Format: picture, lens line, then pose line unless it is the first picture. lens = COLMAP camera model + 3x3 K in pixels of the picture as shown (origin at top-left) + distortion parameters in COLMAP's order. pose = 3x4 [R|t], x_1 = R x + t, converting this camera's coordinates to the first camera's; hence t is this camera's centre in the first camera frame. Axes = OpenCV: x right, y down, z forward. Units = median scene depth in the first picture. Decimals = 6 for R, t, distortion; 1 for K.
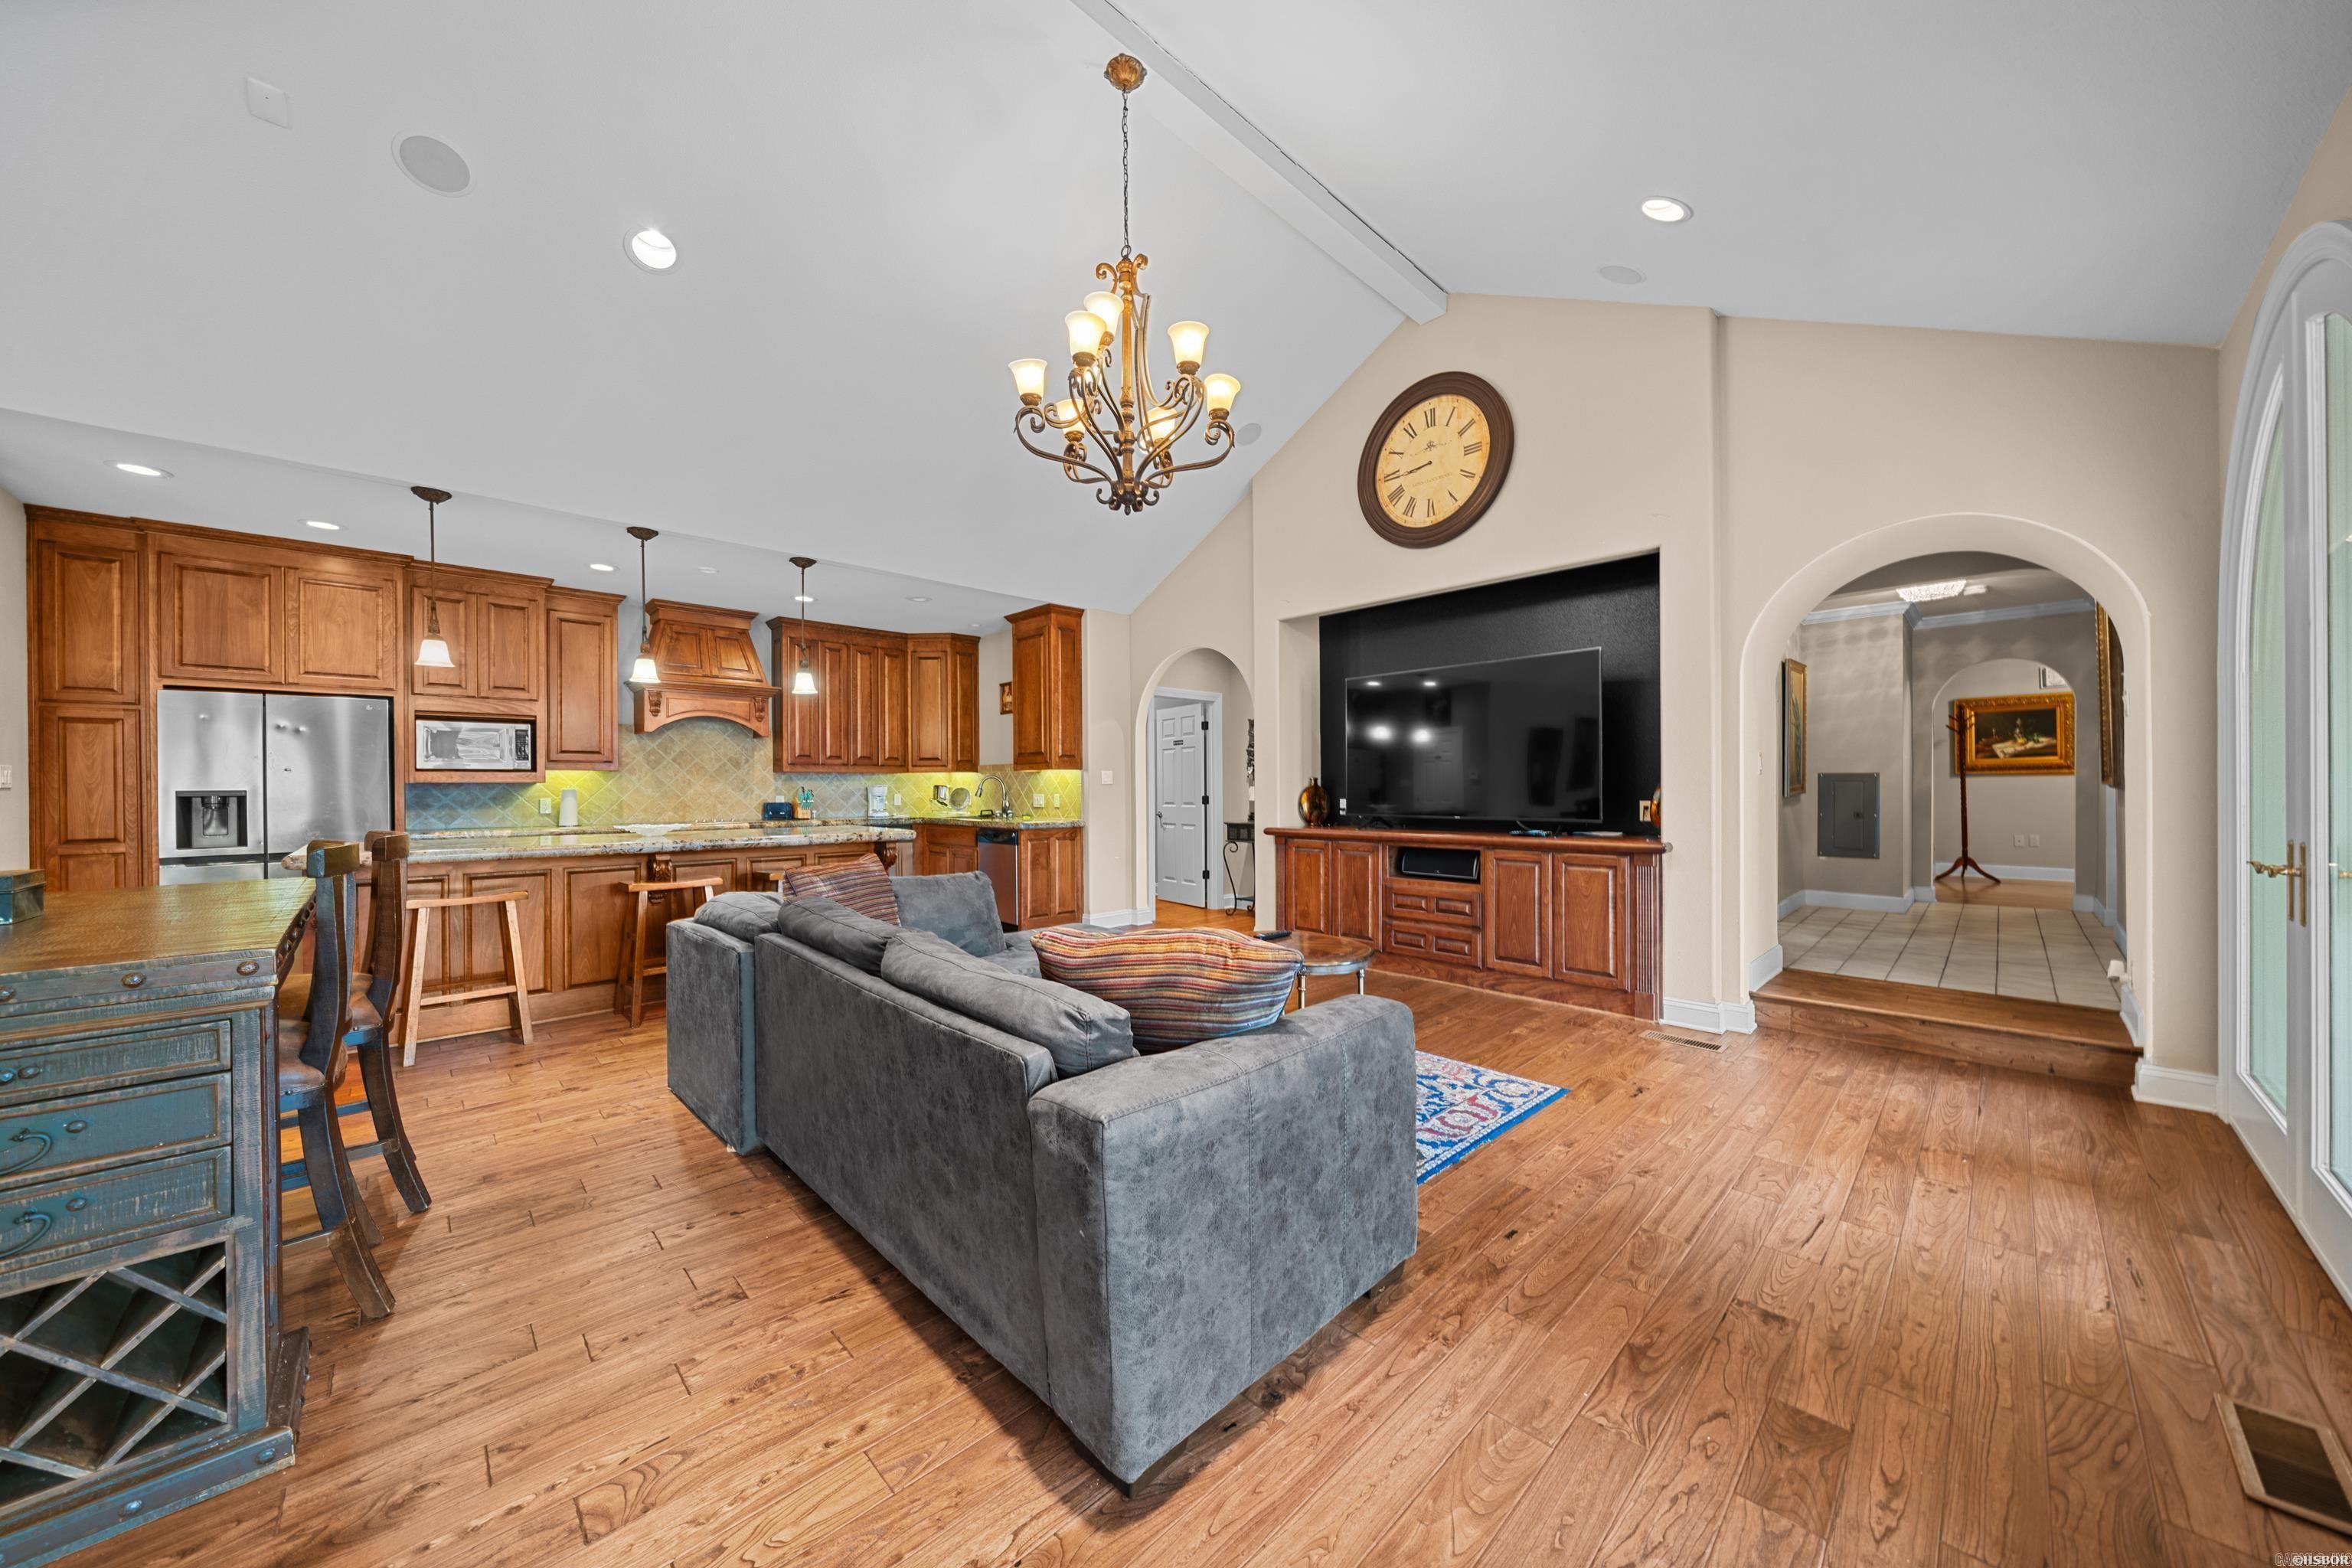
lens RADIAL K [[801.5, 0, 1180.4], [0, 801.5, 787.3], [0, 0, 1]] dist [-0.005950, -0.000117]
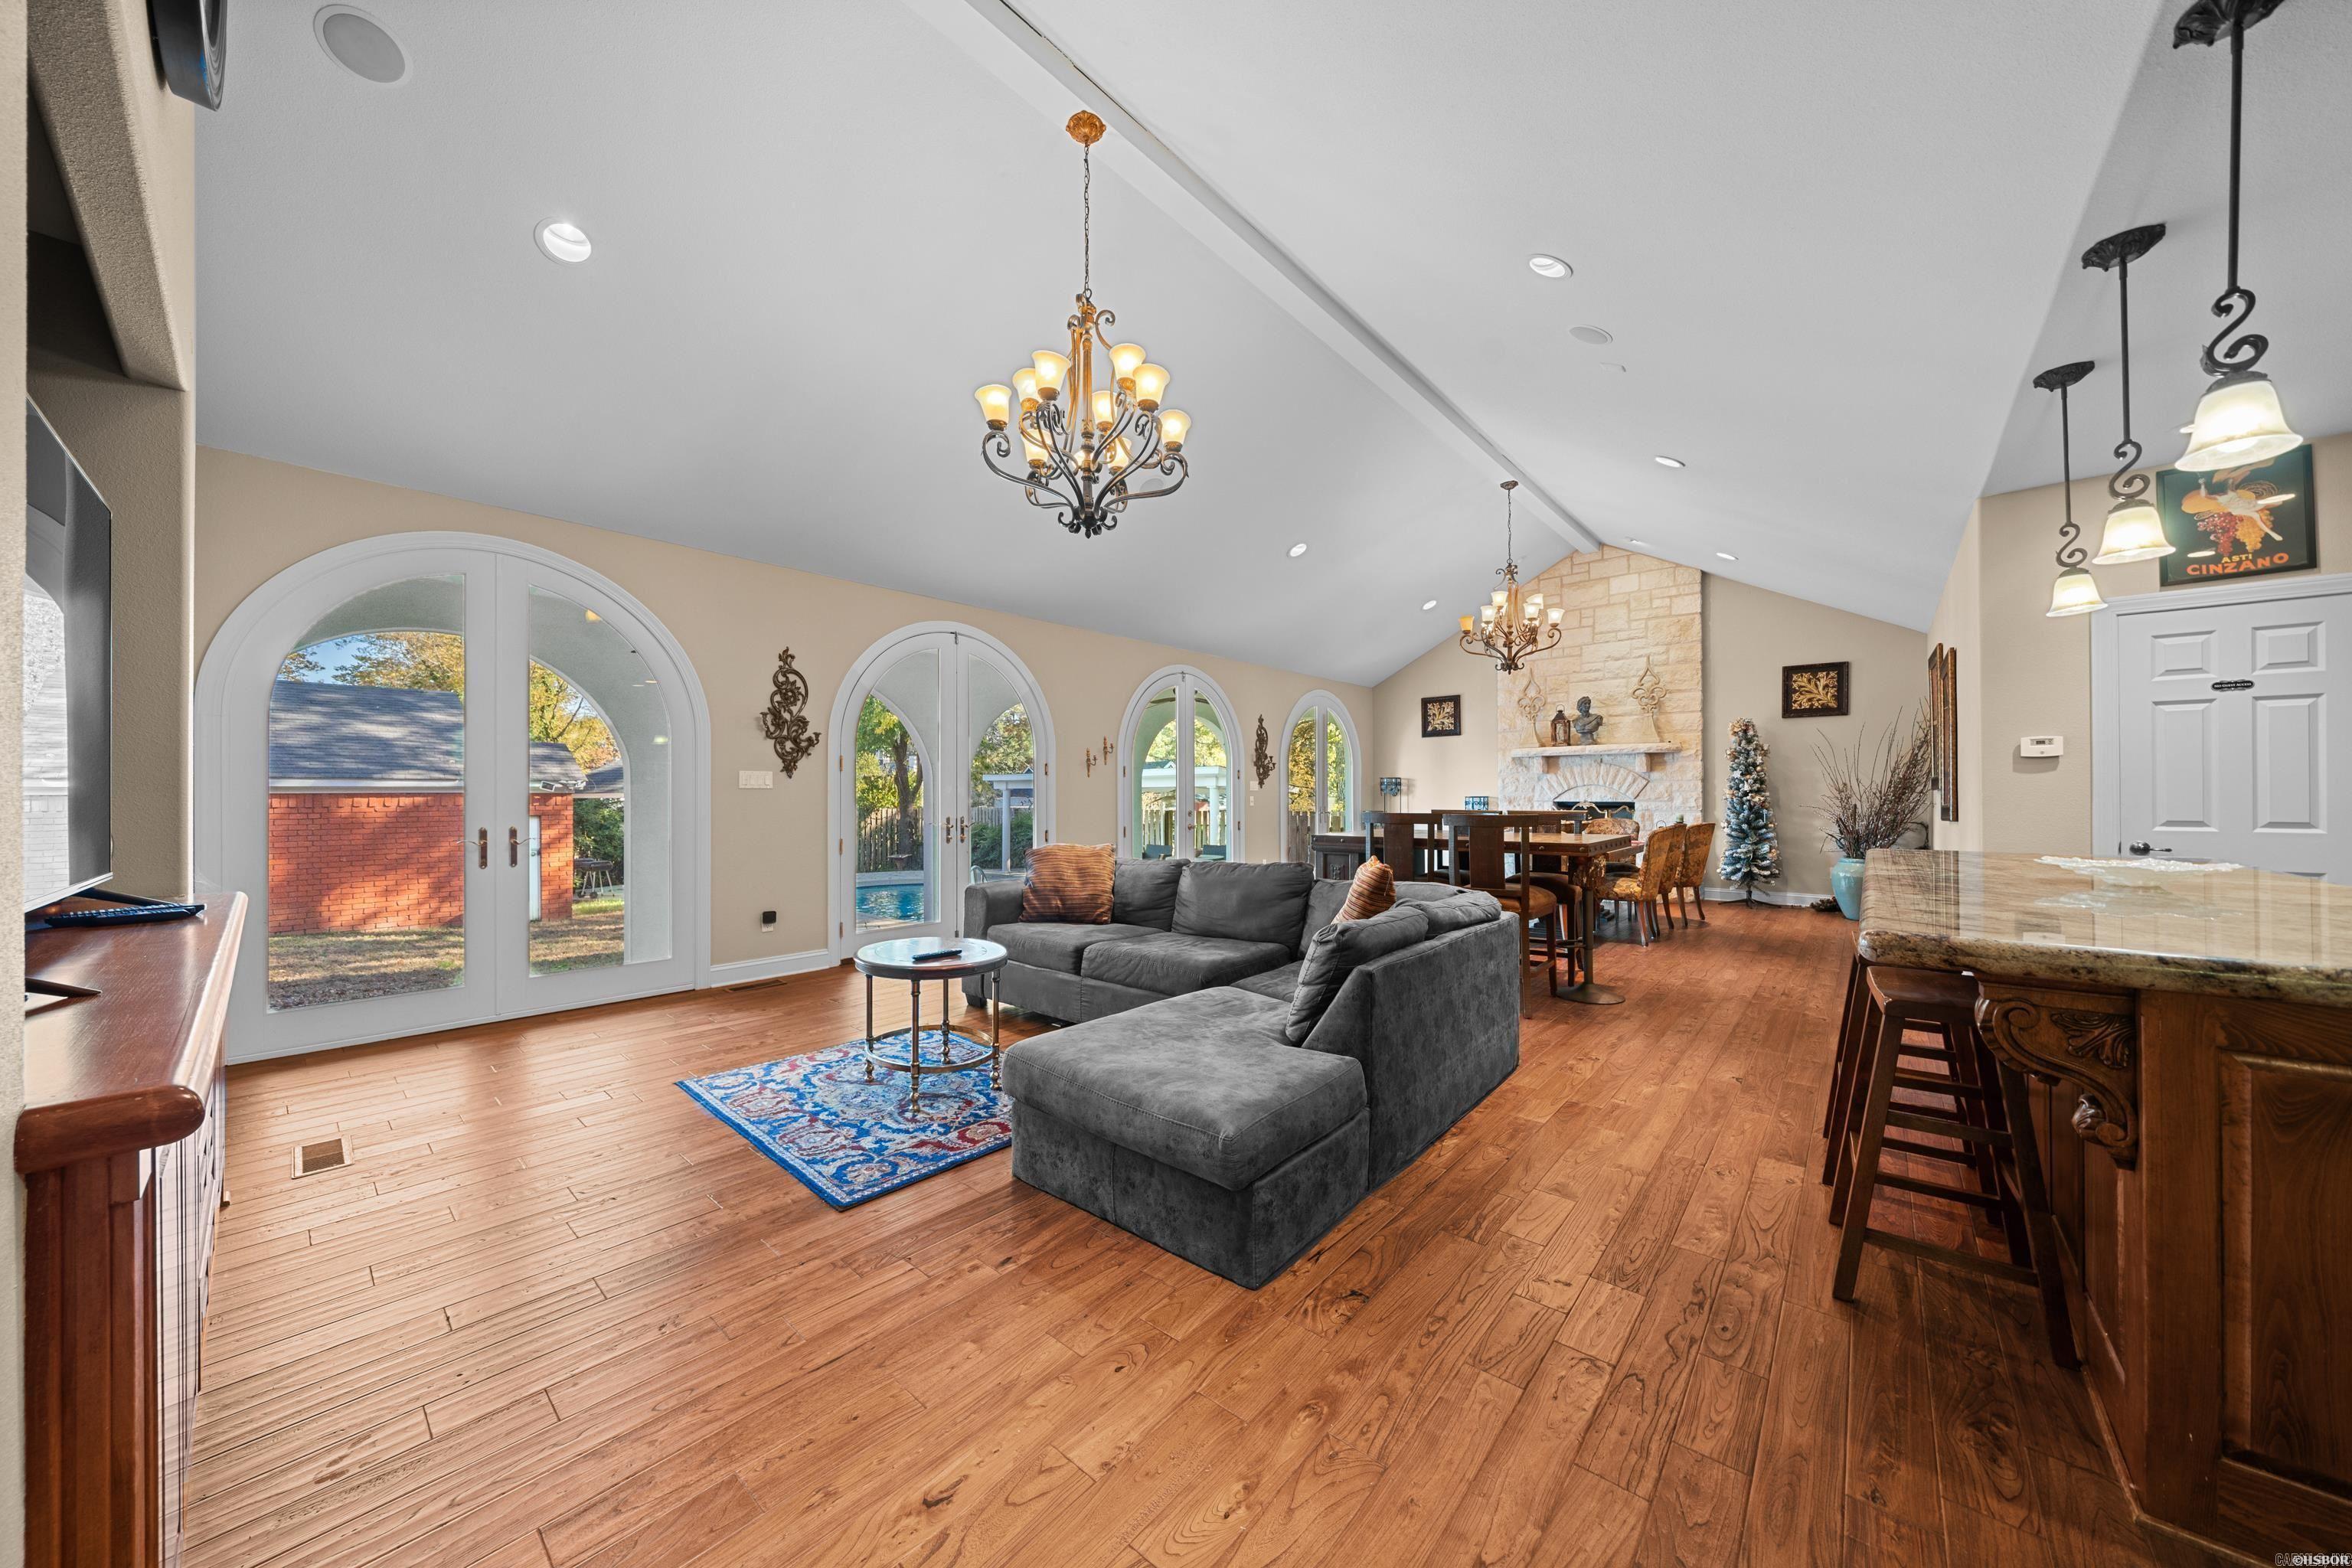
lens RADIAL K [[788.0, 0, 1182.0], [0, 788.0, 792.1], [0, 0, 1]] dist [-0.011027, -0.000002]
pose [[-0.996369, 0.010839, -0.084451, -0.052134], [0.011158, 0.999932, -0.003317, 0.002058], [0.084409, -0.004248, -0.996422, 1.105186]]
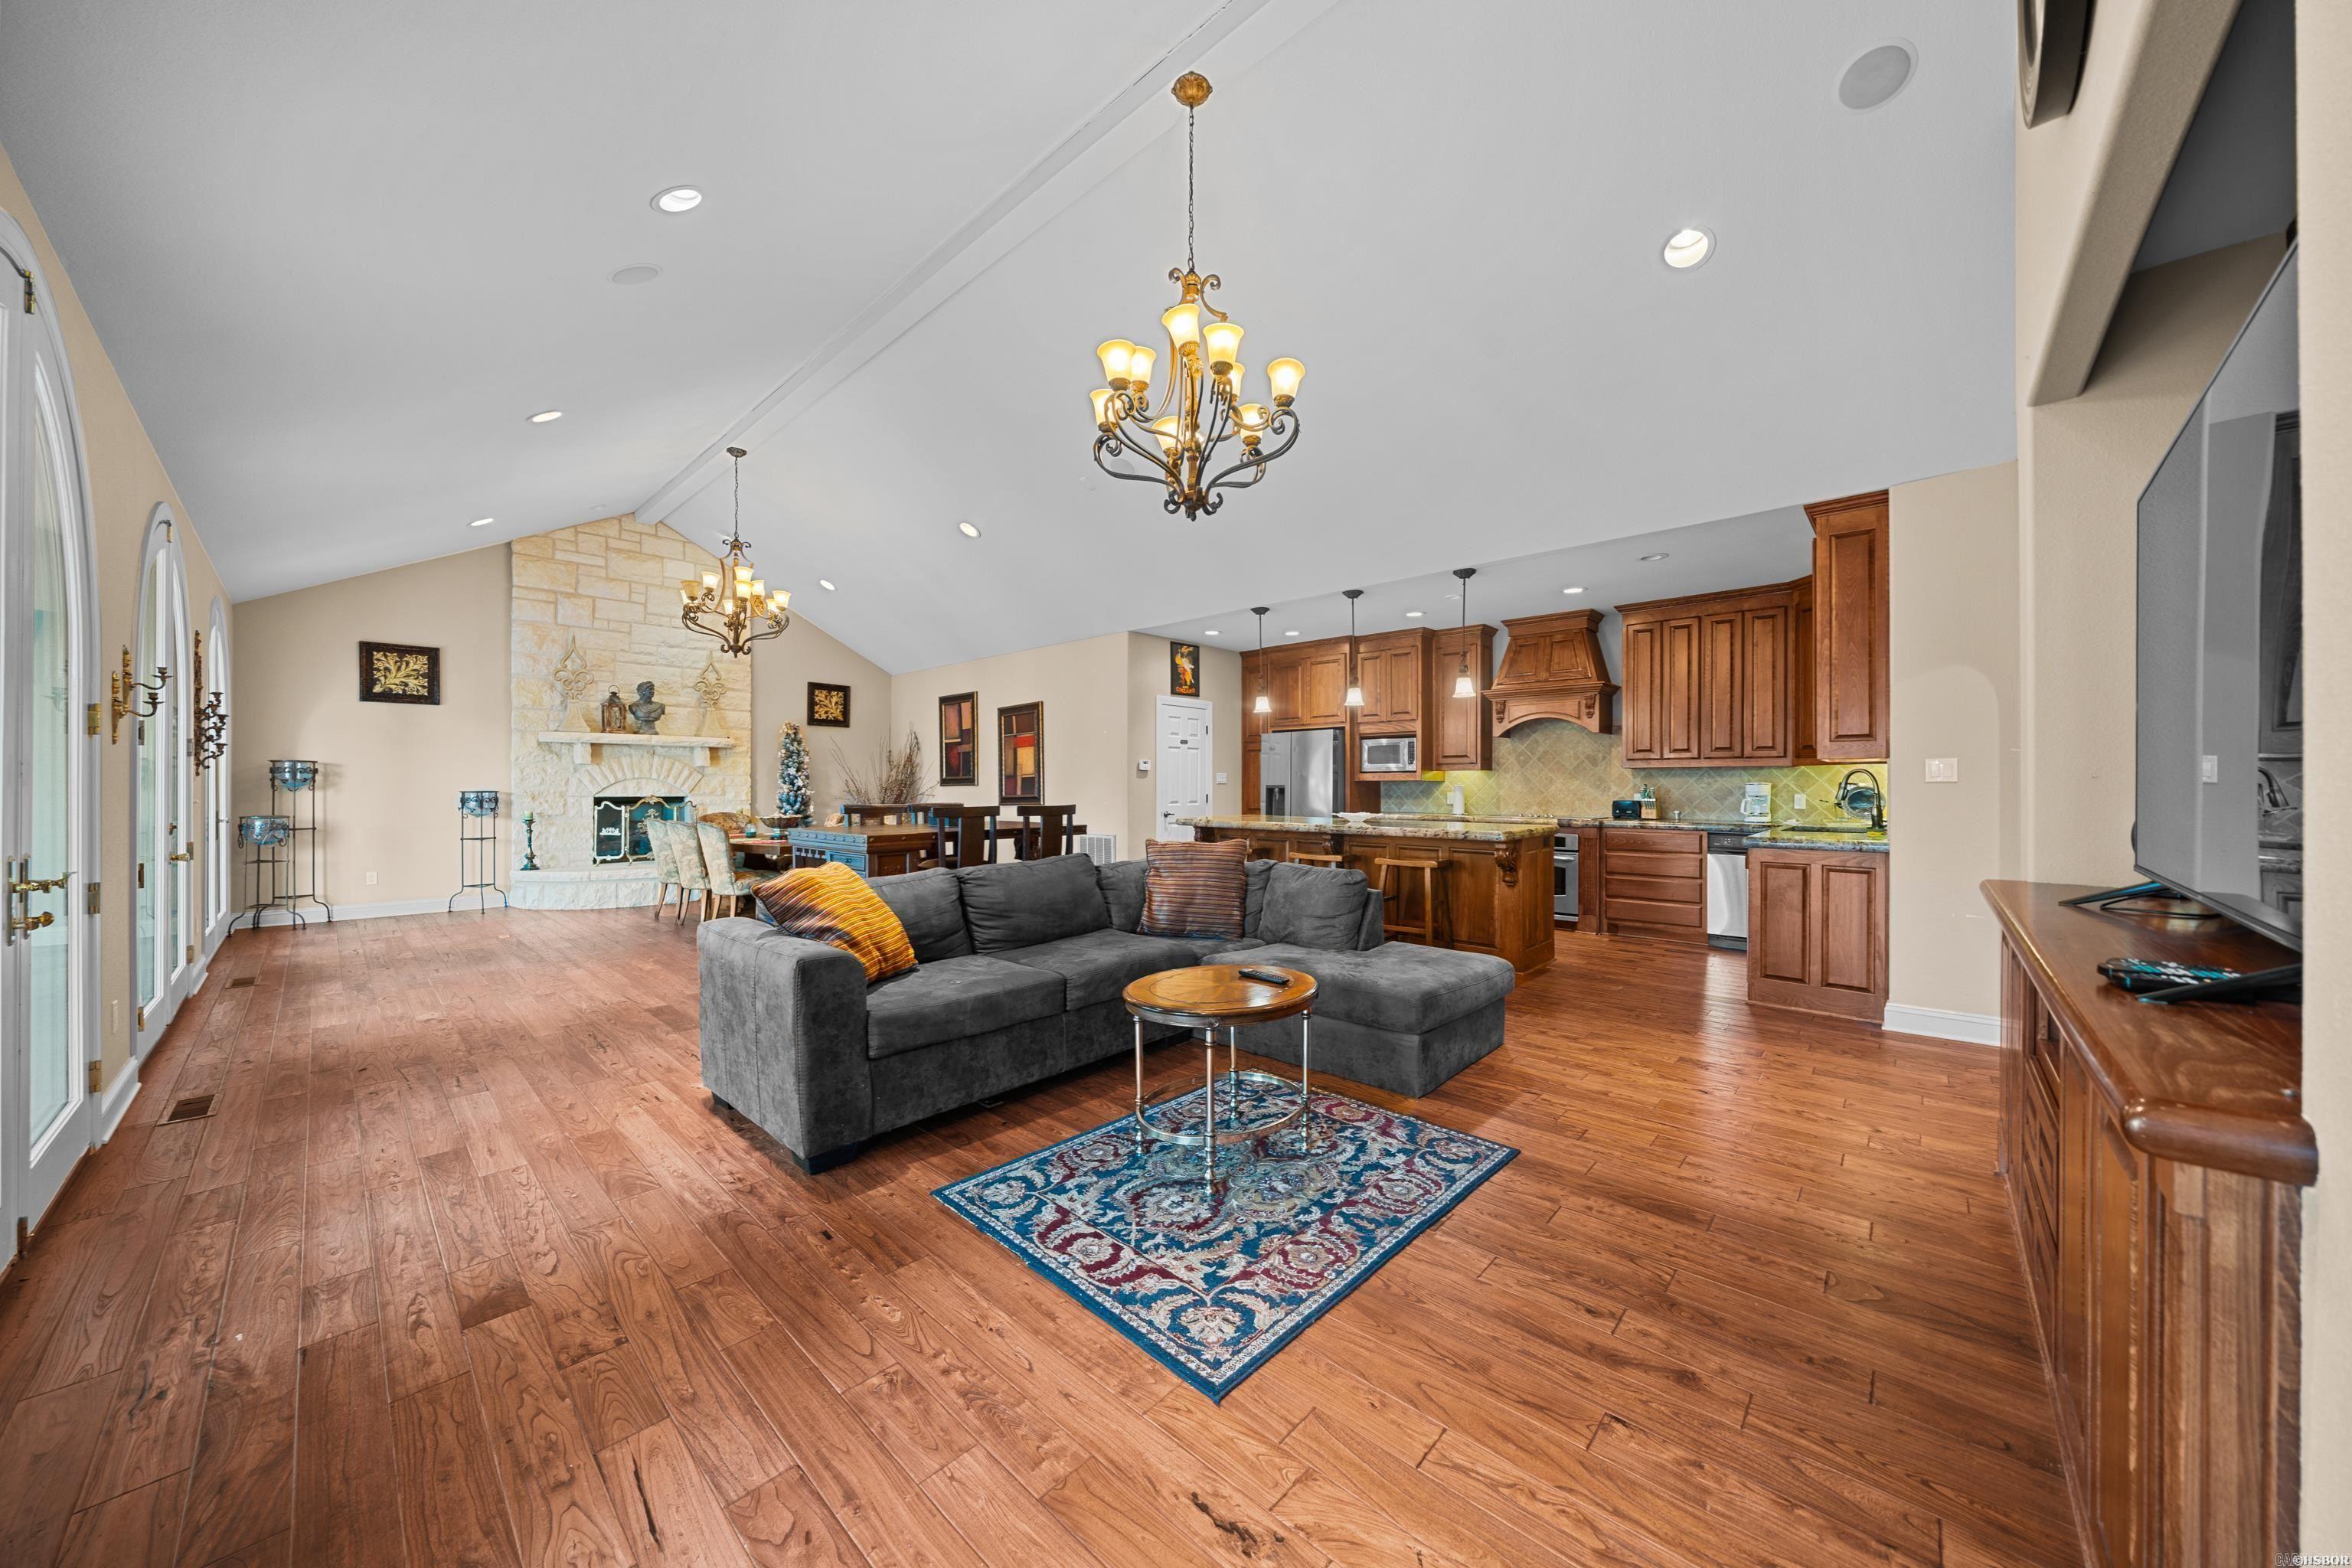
lens RADIAL K [[810.5, 0, 1172.6], [0, 810.5, 785.8], [0, 0, 1]] dist [-0.007963, -0.000003]
pose [[0.043525, 0.006151, -0.999033, 0.520961], [-0.001085, 0.999981, 0.006110, -0.004607], [0.999052, 0.000818, 0.043531, 0.501369]]
